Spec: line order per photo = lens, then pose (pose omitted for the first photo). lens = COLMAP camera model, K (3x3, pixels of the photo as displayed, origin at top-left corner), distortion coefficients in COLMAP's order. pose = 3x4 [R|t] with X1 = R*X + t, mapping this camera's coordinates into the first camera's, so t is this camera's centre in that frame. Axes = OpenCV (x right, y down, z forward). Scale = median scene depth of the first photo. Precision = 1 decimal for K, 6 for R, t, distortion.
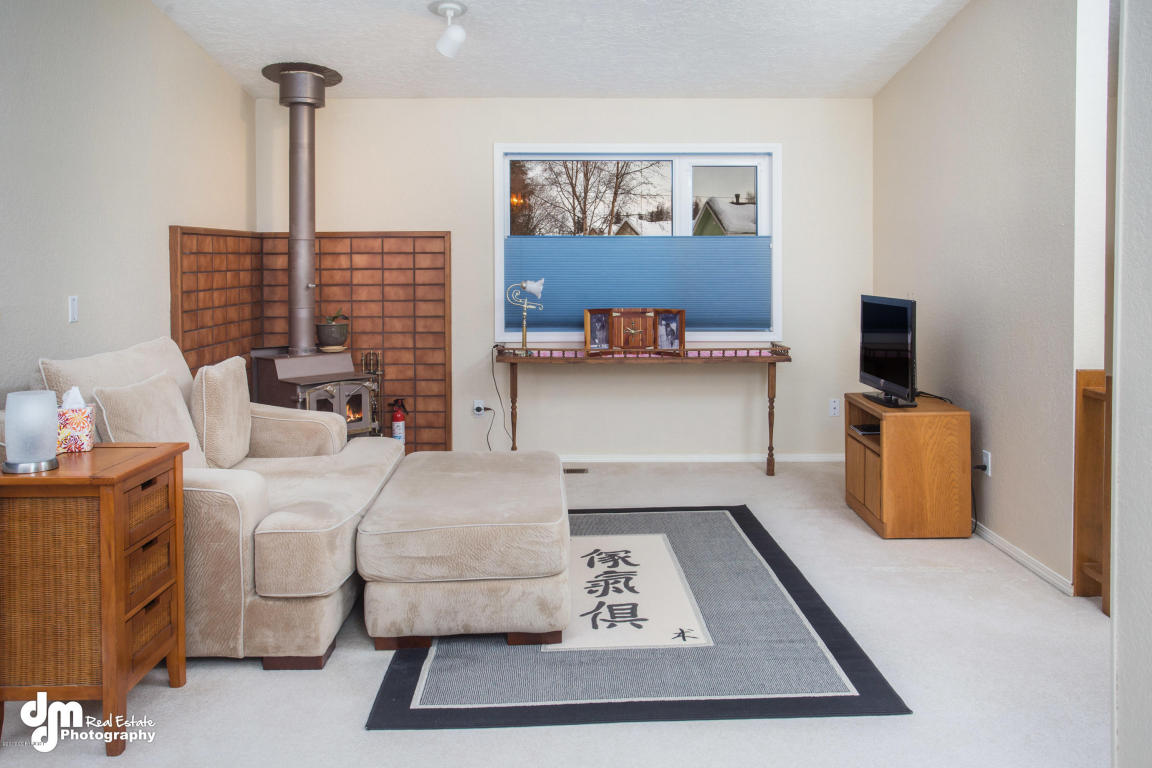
lens RADIAL K [[889.7, 0, 578.8], [0, 889.7, 347.7], [0, 0, 1]] dist [-0.002698, -0.000738]
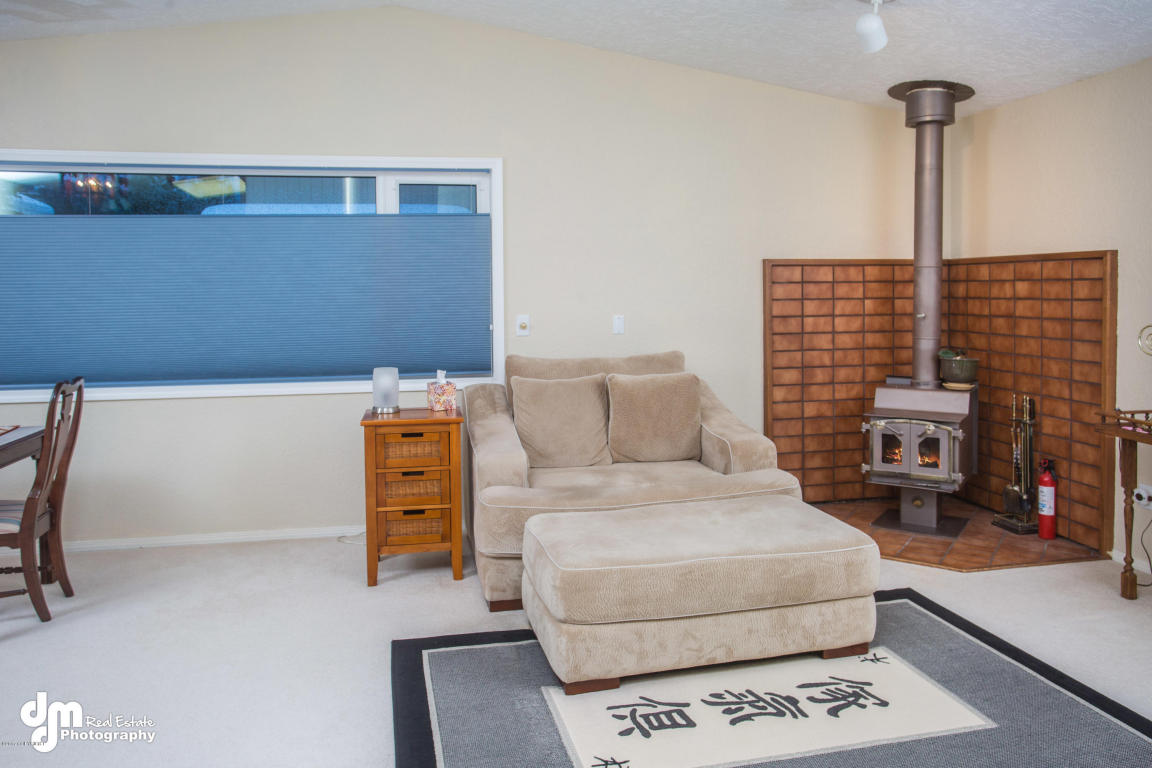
lens RADIAL K [[817.5, 0, 592.2], [0, 817.5, 383.2], [0, 0, 1]] dist [-0.053972, 0.000014]
pose [[0.209929, 0.113760, -0.971076, 0.458200], [-0.088700, 0.991328, 0.096957, -0.050052], [0.973685, 0.065780, 0.218199, 0.471369]]
